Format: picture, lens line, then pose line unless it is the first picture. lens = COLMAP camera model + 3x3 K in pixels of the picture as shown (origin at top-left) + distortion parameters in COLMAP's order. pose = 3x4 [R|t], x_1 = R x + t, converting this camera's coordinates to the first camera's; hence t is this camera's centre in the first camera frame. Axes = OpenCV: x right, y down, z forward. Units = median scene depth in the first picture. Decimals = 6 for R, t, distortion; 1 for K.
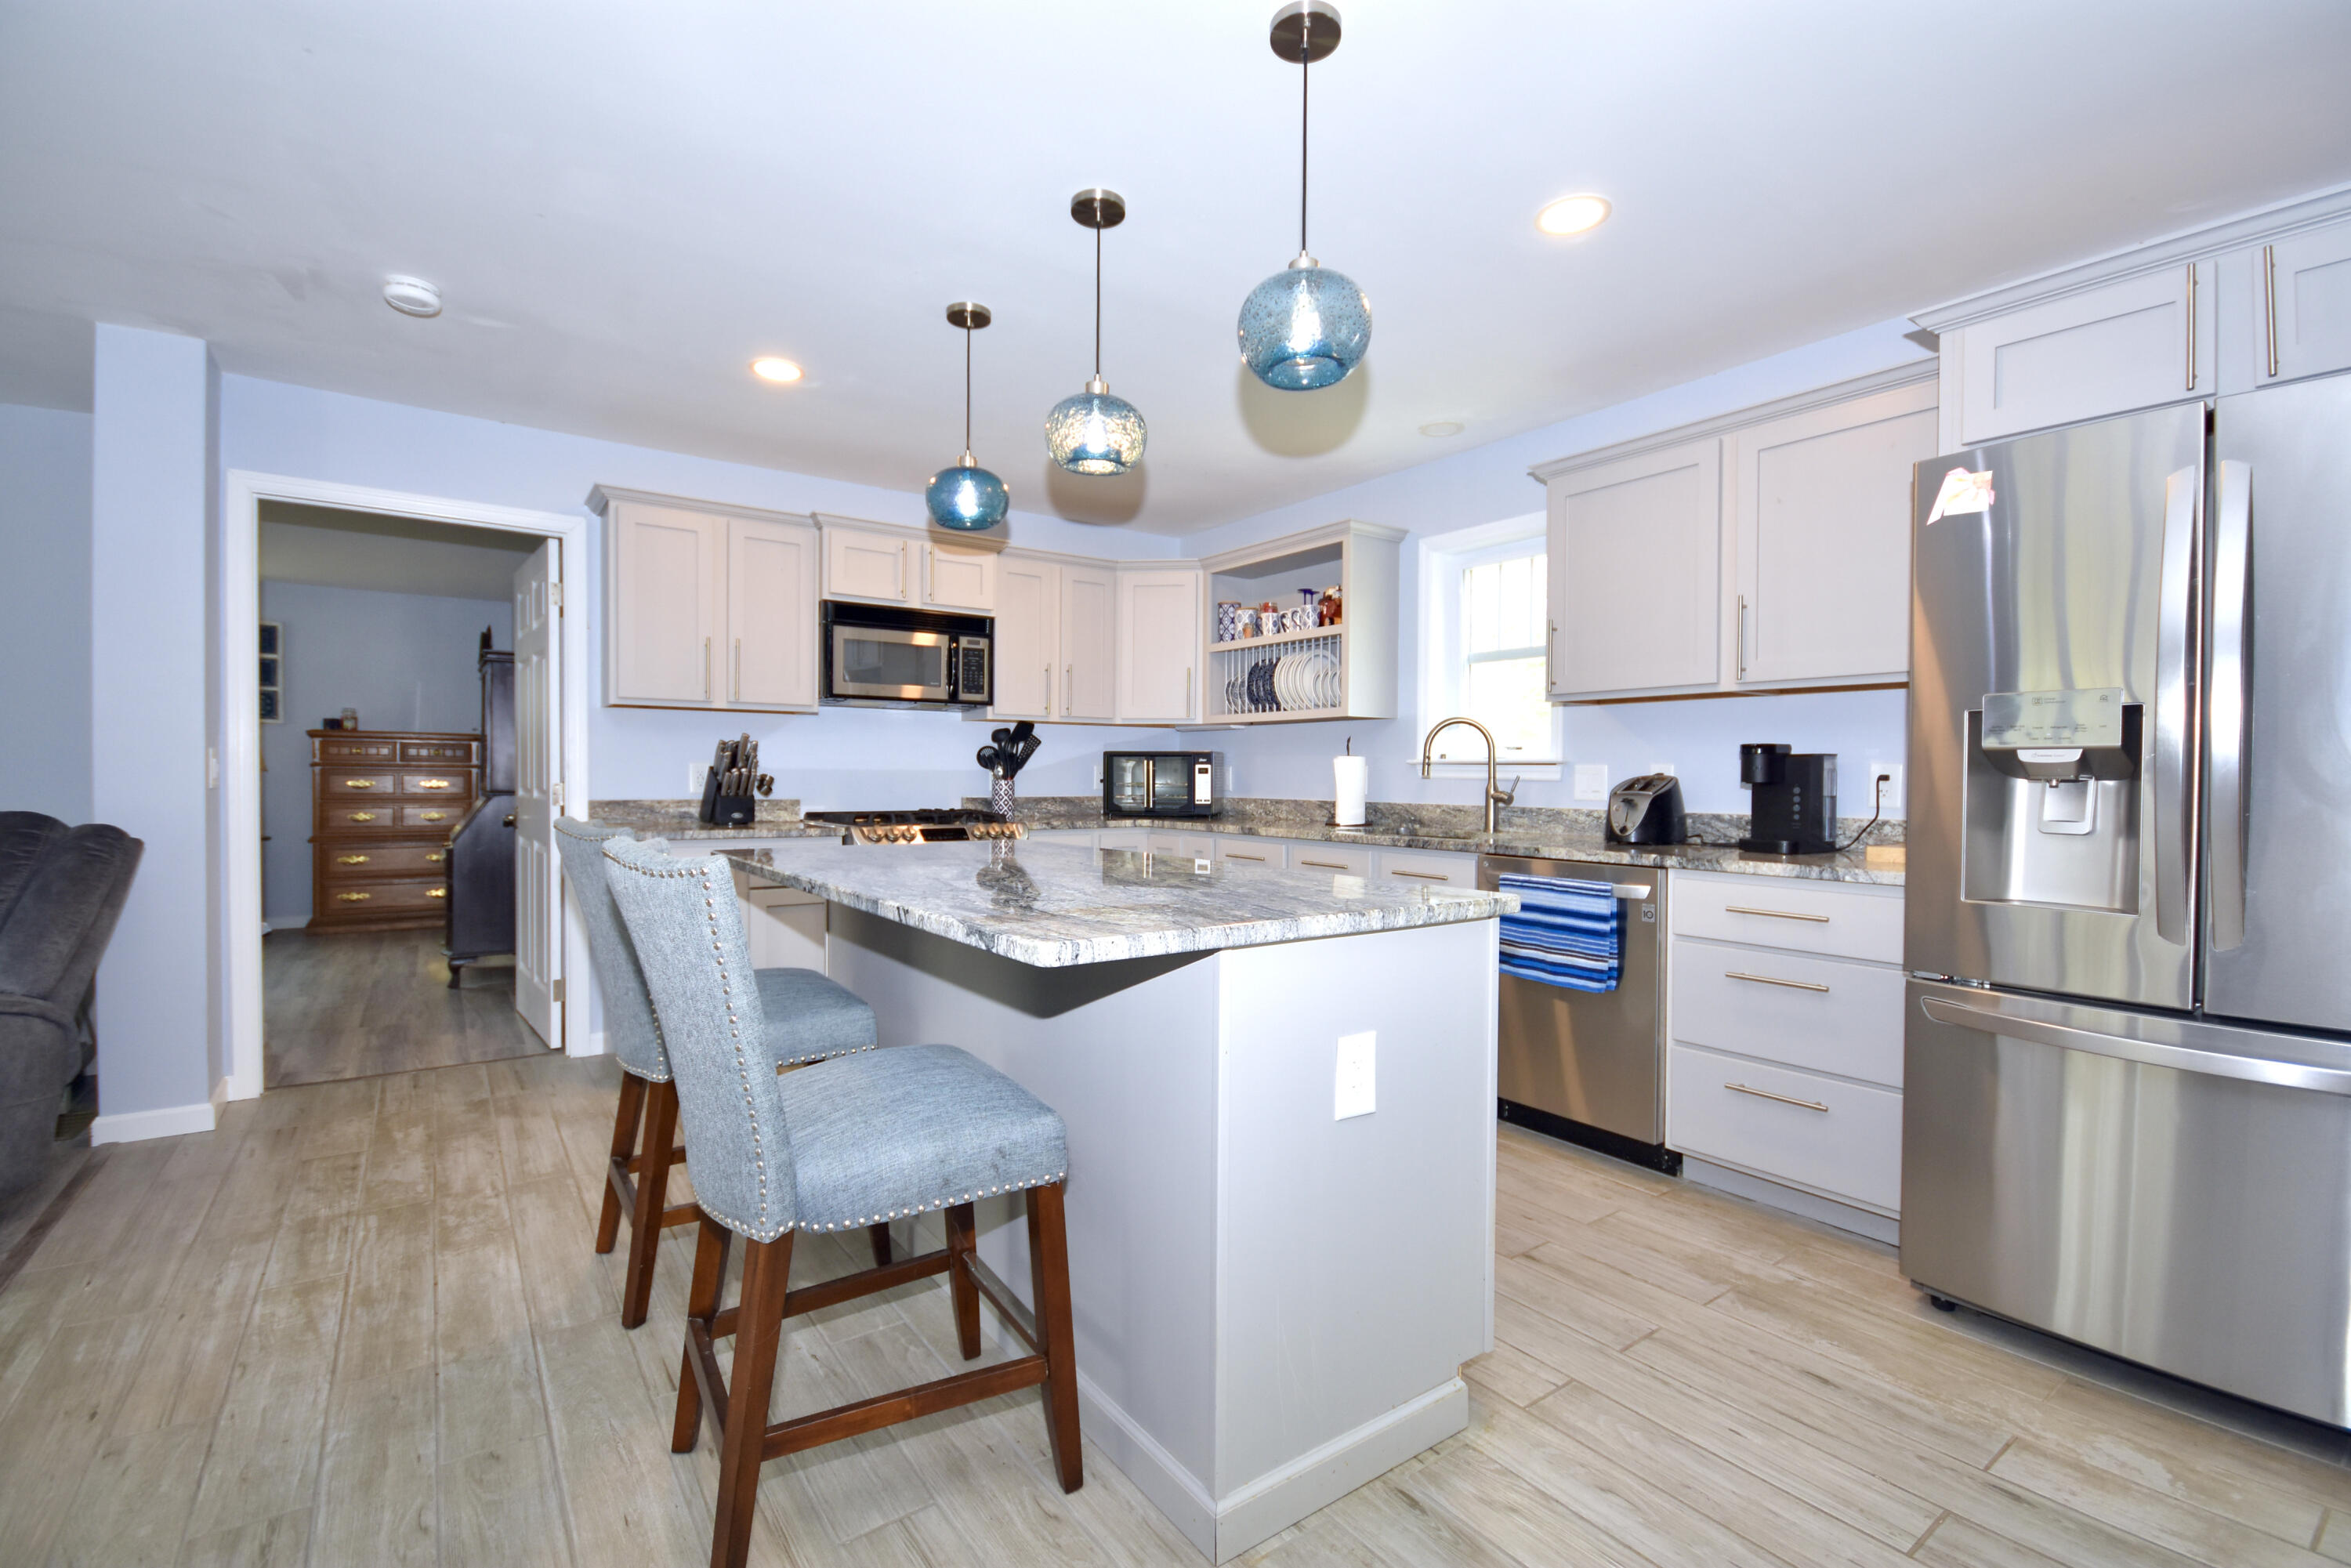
lens RADIAL K [[1027.9, 0, 1213.0], [0, 1027.9, 789.2], [0, 0, 1]] dist [-0.004919, -0.004371]
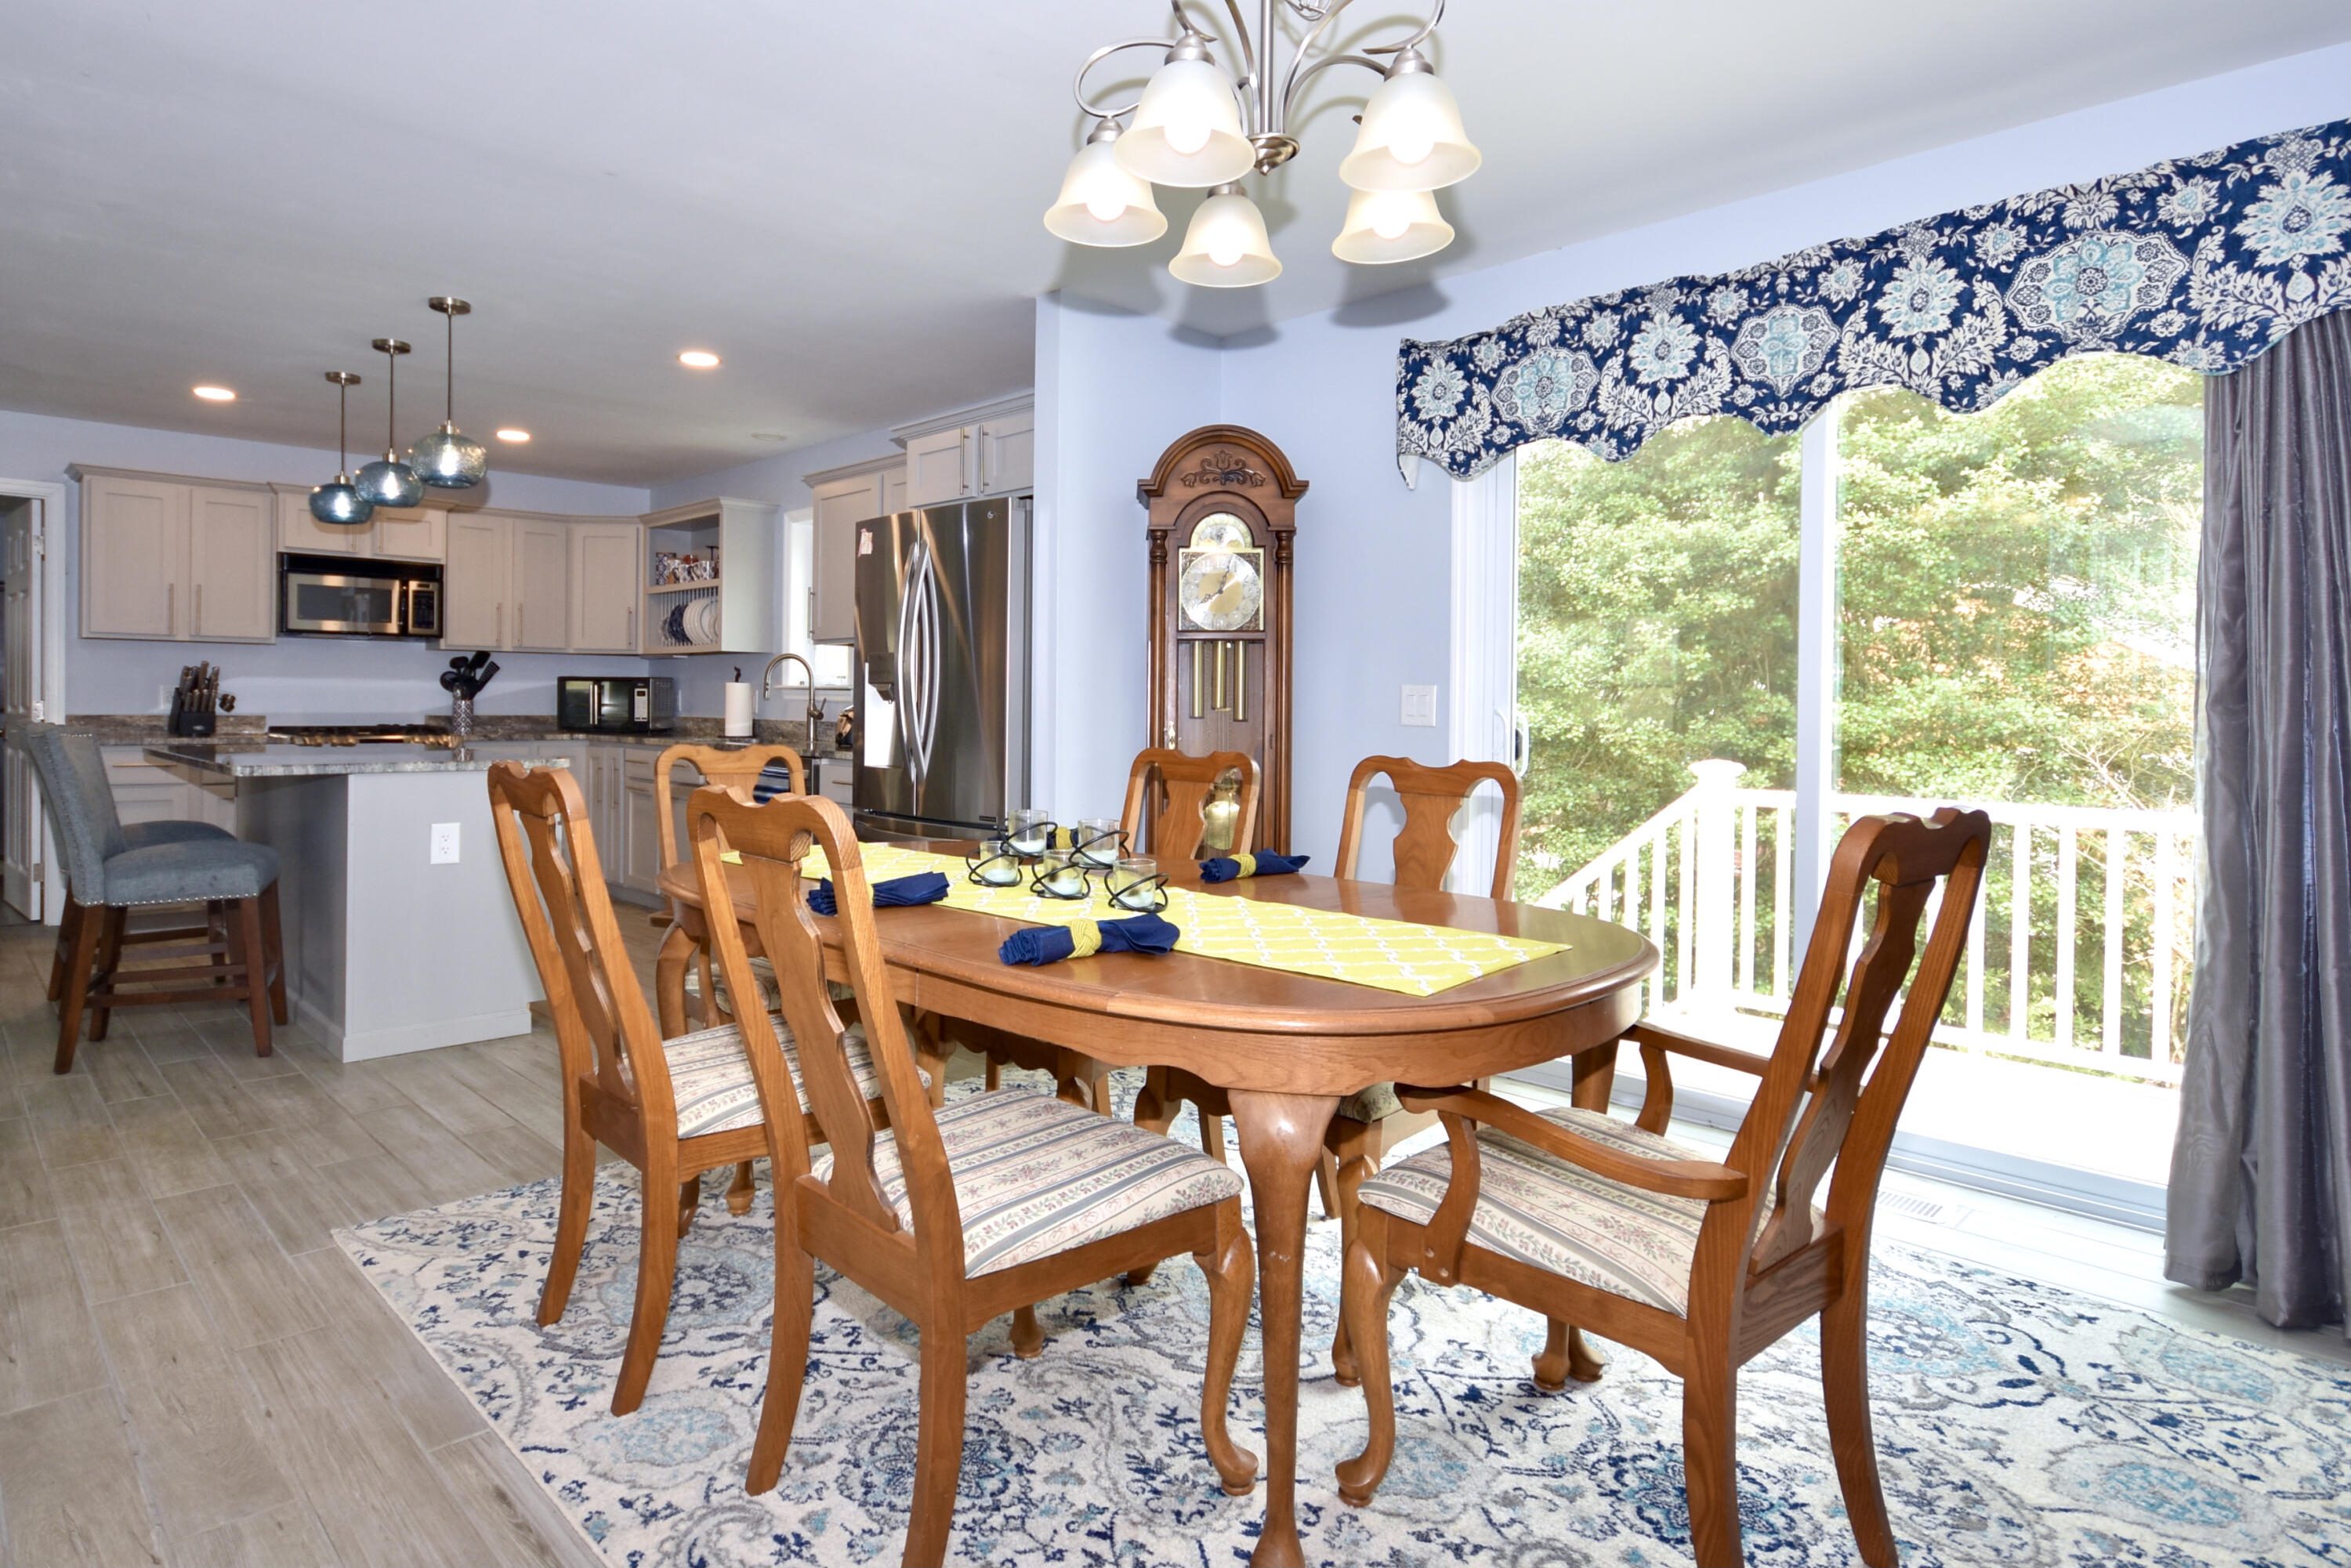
lens RADIAL K [[1306.5, 0, 1182.6], [0, 1306.5, 714.0], [0, 0, 1]] dist [-0.002781, -0.003193]
pose [[0.991992, 0.002964, 0.126264, 0.488623], [-0.002599, 0.999992, -0.003058, 0.010463], [-0.126272, 0.002706, 0.991992, -0.670215]]
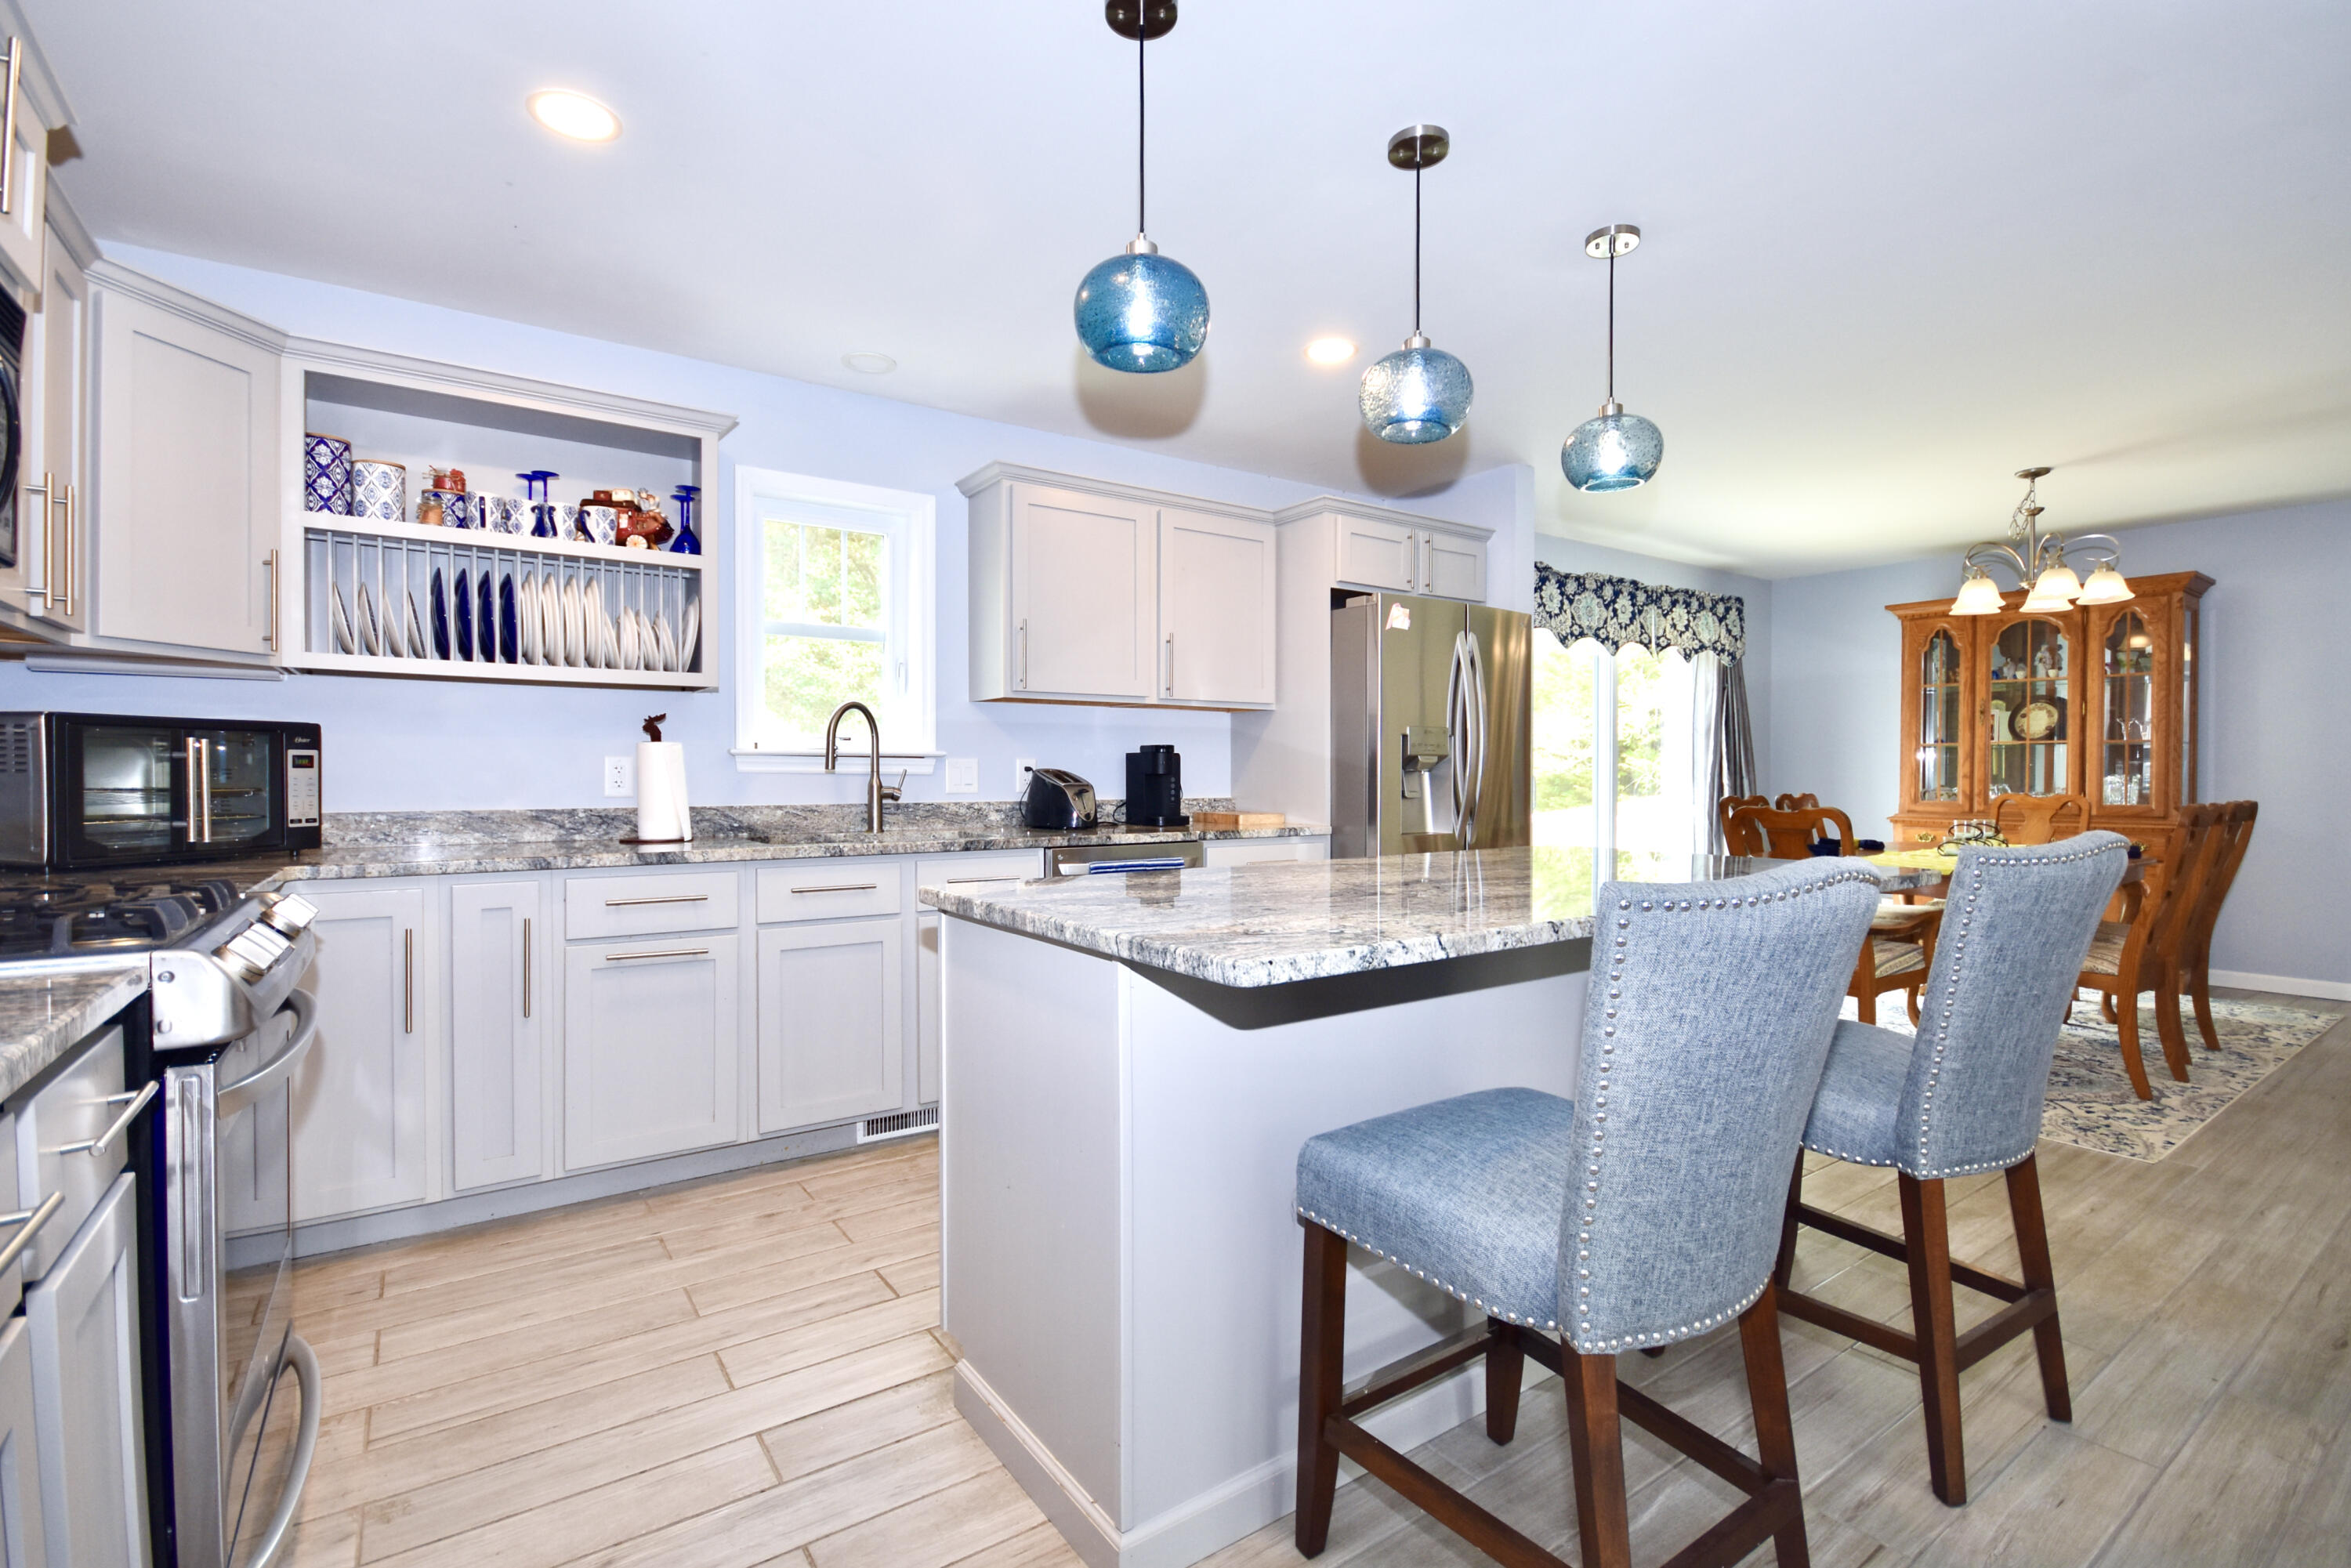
lens RADIAL K [[1027.9, 0, 1167.7], [0, 1027.9, 782.4], [0, 0, 1]] dist [-0.004919, -0.004371]
pose [[0.058532, -0.015281, 0.998169, -0.559786], [0.014710, 0.999787, 0.014443, -0.010325], [-0.998177, 0.013838, 0.058745, 0.636372]]
